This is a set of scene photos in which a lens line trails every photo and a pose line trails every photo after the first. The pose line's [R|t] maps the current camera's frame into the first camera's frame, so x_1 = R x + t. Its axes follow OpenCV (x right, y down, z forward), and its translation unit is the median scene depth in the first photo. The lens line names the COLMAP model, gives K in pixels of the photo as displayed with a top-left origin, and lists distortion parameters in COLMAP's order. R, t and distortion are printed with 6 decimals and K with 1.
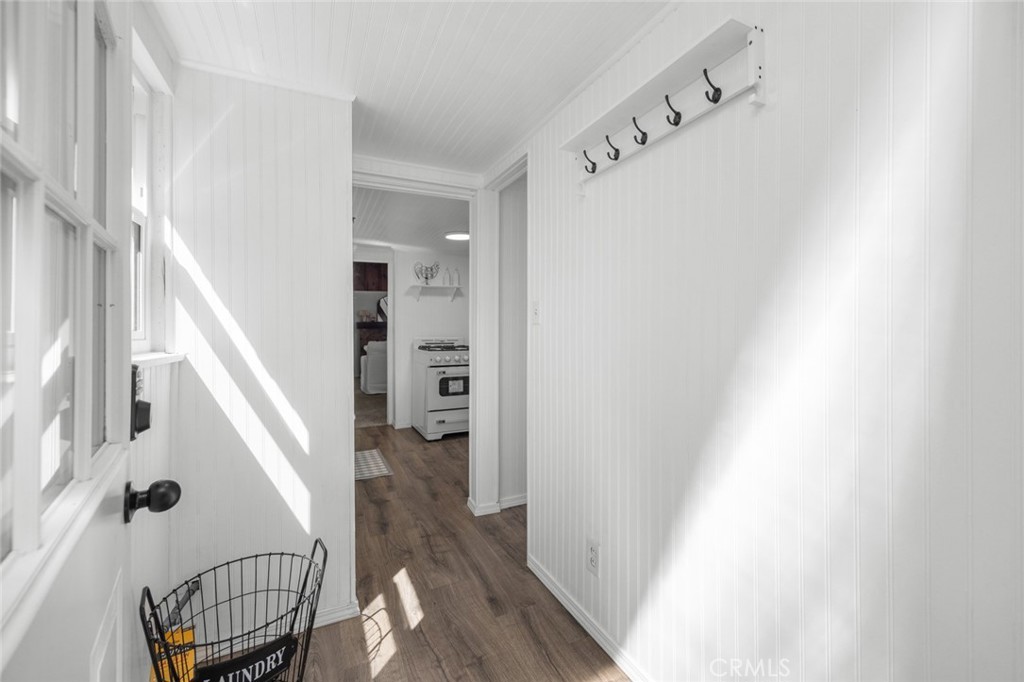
lens RADIAL K [[423.5, 0, 512.7], [0, 423.5, 322.3], [0, 0, 1]] dist [-0.000171, -0.001241]
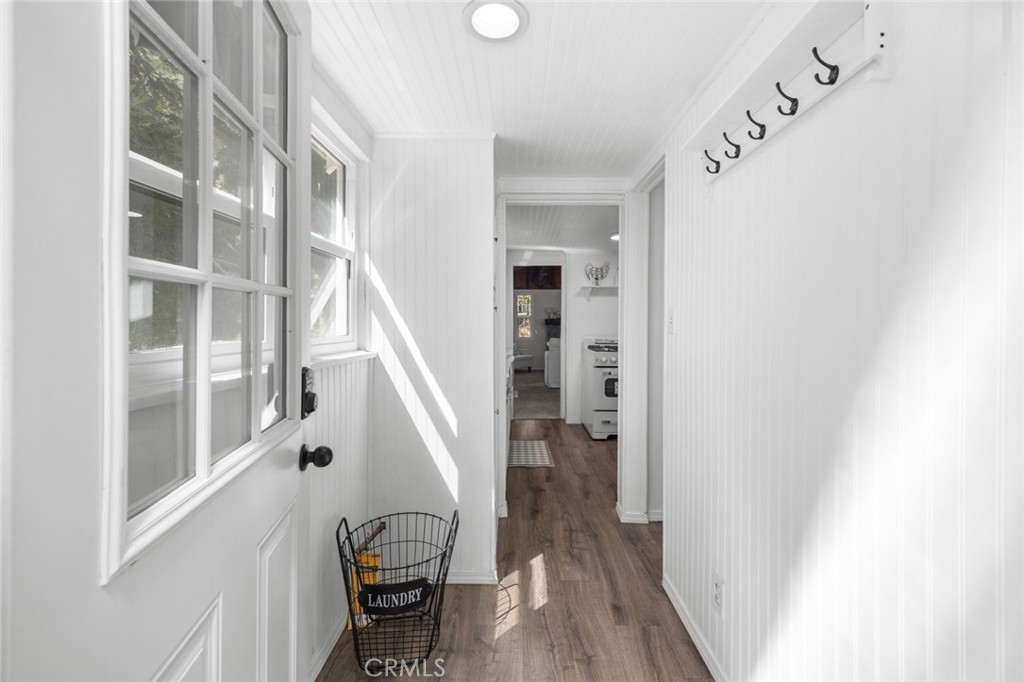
lens RADIAL K [[423.5, 0, 504.0], [0, 423.5, 318.8], [0, 0, 1]] dist [-0.000171, -0.001241]
pose [[0.892064, 0.007153, -0.451853, 0.185627], [-0.005503, 0.999973, 0.004967, -0.038876], [0.451876, -0.001944, 0.892079, -0.018993]]
